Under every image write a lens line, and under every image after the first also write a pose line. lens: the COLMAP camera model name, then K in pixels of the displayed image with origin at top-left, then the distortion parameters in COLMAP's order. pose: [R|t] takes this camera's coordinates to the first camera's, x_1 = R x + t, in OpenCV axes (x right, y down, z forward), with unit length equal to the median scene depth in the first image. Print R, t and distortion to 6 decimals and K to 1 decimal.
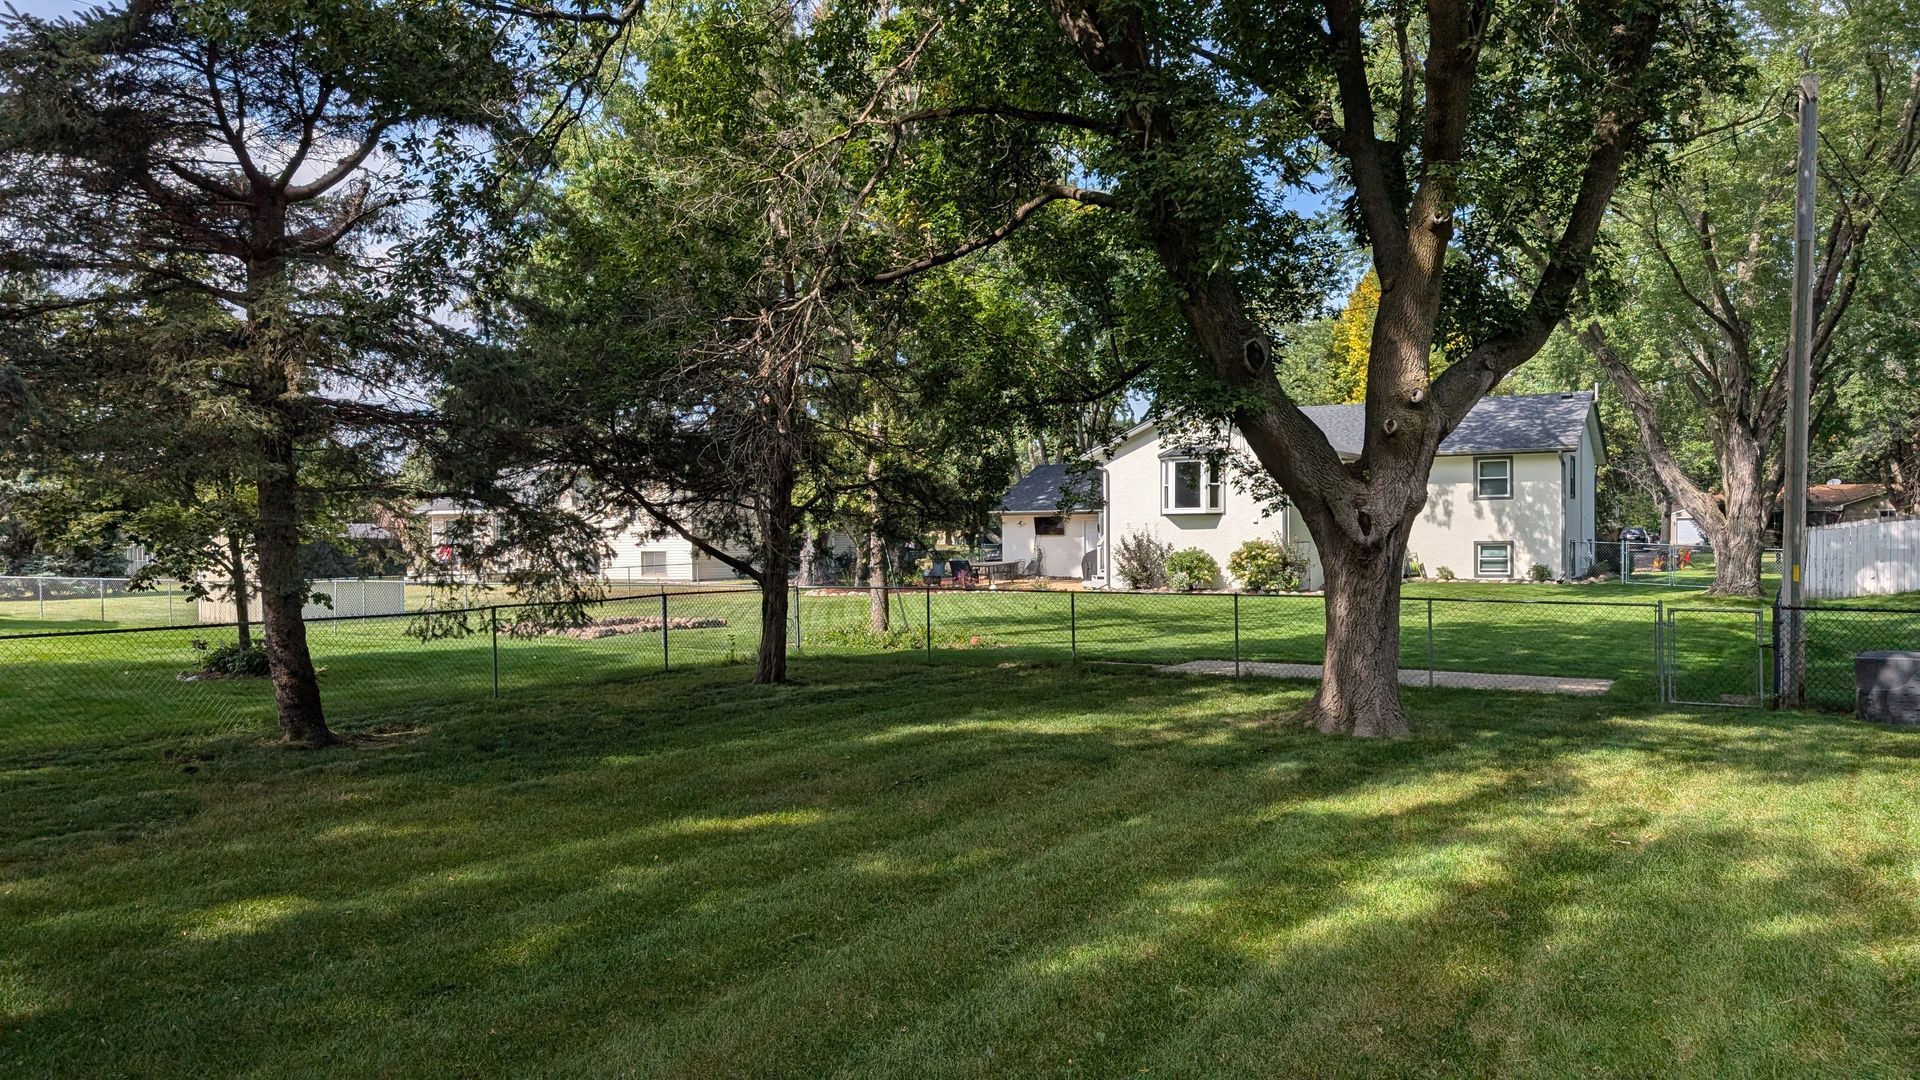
lens RADIAL K [[1362.6, 0, 1013.7], [0, 1362.6, 555.5], [0, 0, 1]] dist [0.053851, -0.043019]
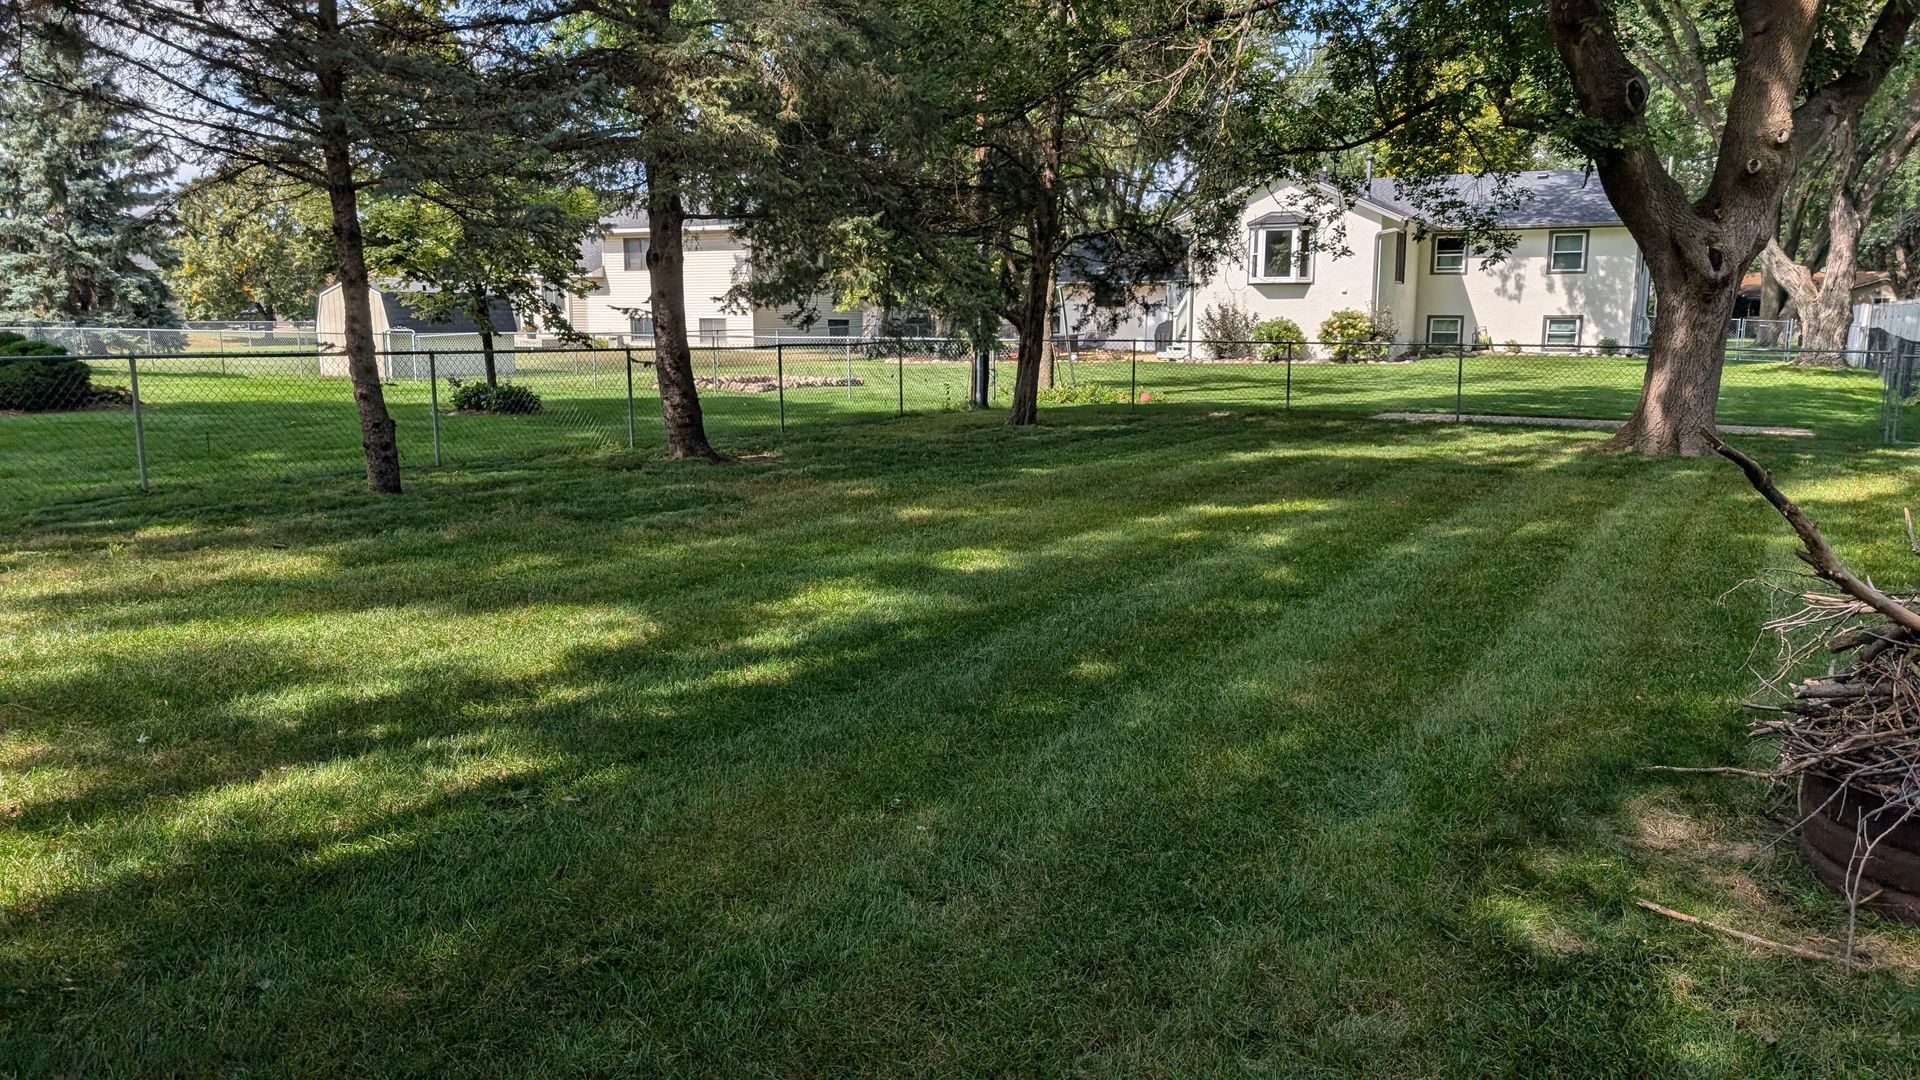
lens RADIAL K [[1397.5, 0, 960.0], [0, 1397.5, 540.0], [0, 0, 1]] dist [0.037780, -0.048251]
pose [[0.998988, 0.005352, 0.044656, -0.171837], [-0.011314, 0.990870, 0.134347, 0.023784], [-0.043529, -0.134716, 0.989928, -0.043102]]
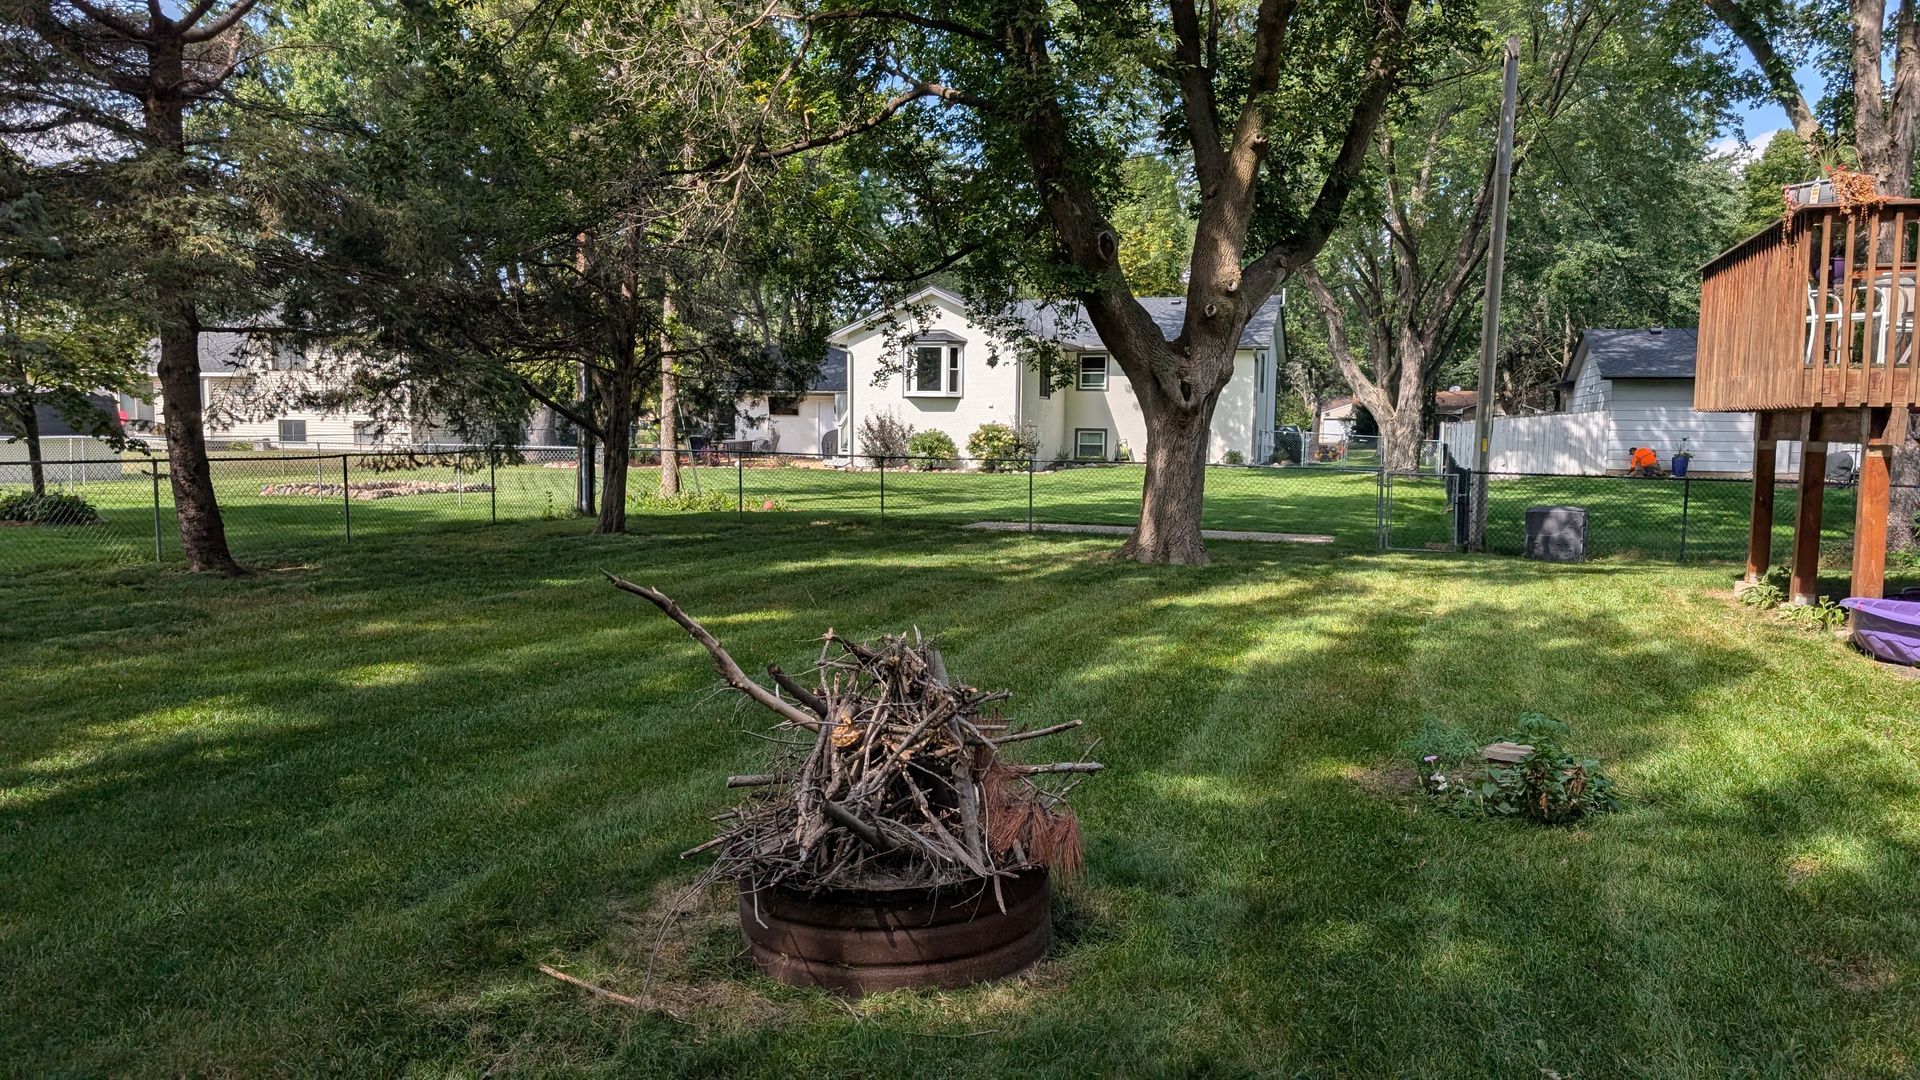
lens RADIAL K [[1389.8, 0, 960.0], [0, 1389.8, 540.0], [0, 0, 1]] dist [0.091152, -0.103696]
pose [[0.976724, 0.005333, 0.214435, -0.091641], [-0.018707, 0.998000, 0.060389, 0.016946], [-0.213684, -0.062995, 0.974870, -0.077788]]
